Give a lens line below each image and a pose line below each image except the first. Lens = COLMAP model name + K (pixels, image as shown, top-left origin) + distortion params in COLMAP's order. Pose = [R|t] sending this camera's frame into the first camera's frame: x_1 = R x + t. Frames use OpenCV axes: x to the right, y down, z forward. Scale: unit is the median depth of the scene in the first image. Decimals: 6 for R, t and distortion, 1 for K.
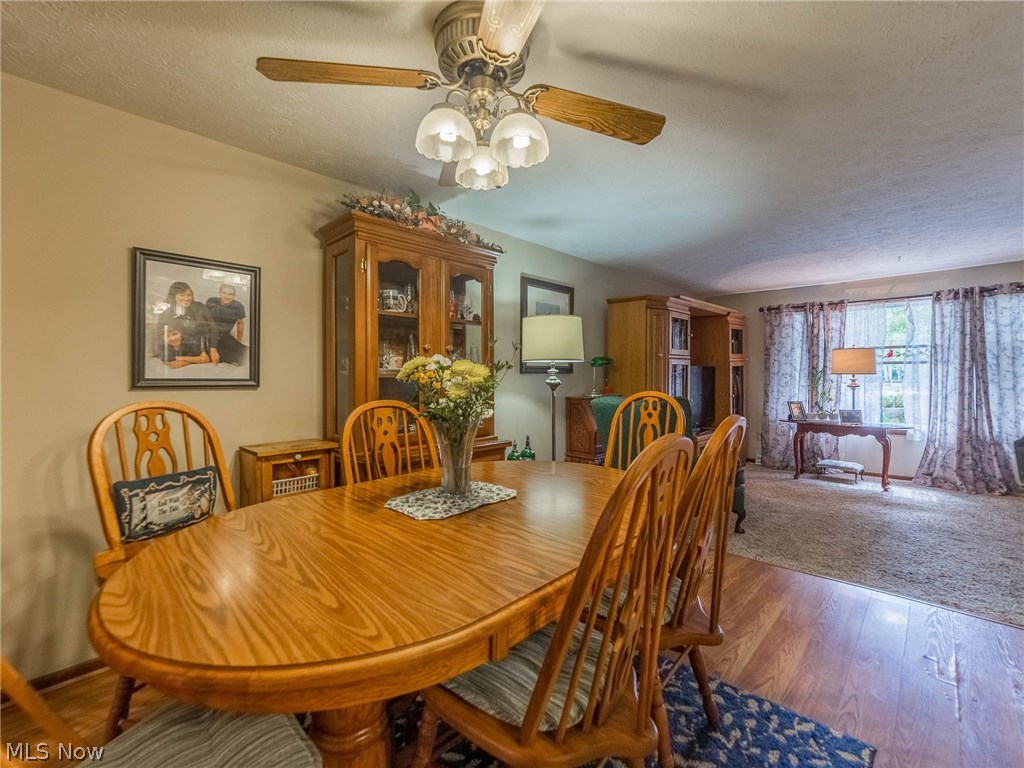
lens RADIAL K [[454.3, 0, 506.7], [0, 454.3, 376.0], [0, 0, 1]] dist [-0.022424, 0.006427]
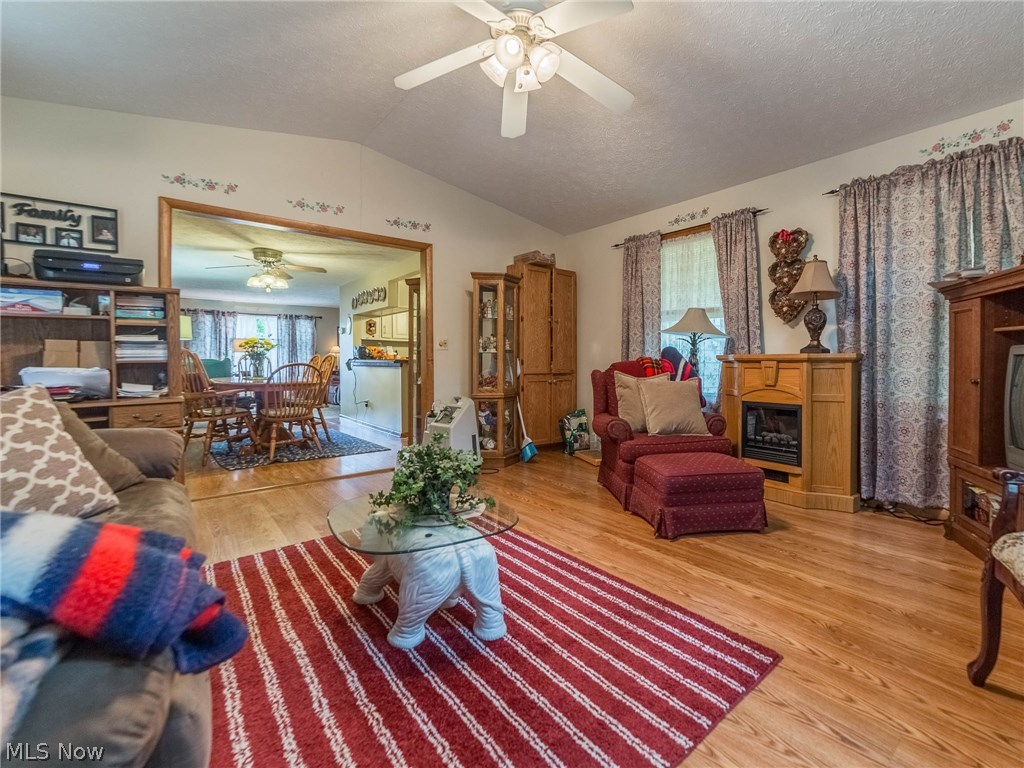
lens RADIAL K [[454.3, 0, 557.0], [0, 454.3, 365.0], [0, 0, 1]] dist [-0.022424, 0.006427]
pose [[0.086908, -0.005601, 0.996201, -1.802423], [0.005371, 0.999972, 0.005154, 0.083489], [-0.996202, 0.004902, 0.086935, -0.853275]]
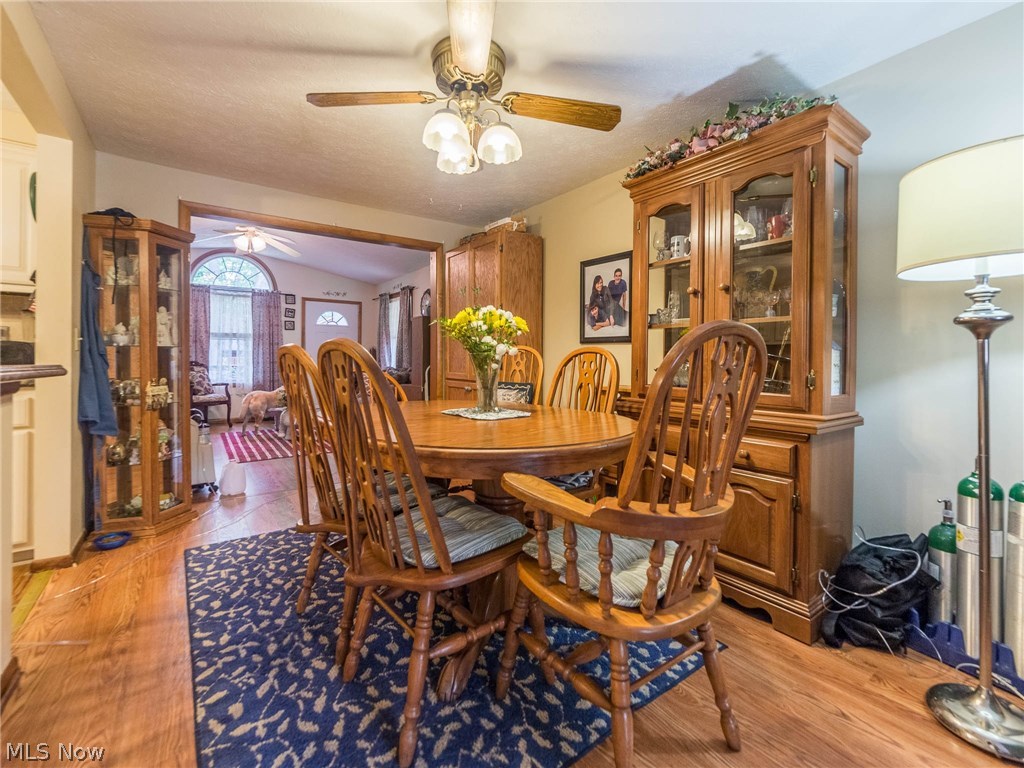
lens RADIAL K [[454.3, 0, 531.5], [0, 454.3, 360.6], [0, 0, 1]] dist [-0.022424, 0.006427]
pose [[-0.147354, 0.006011, -0.989066, 0.626416], [-0.004105, 0.999969, 0.006689, 0.056058], [0.989075, 0.005046, -0.147325, 0.709389]]
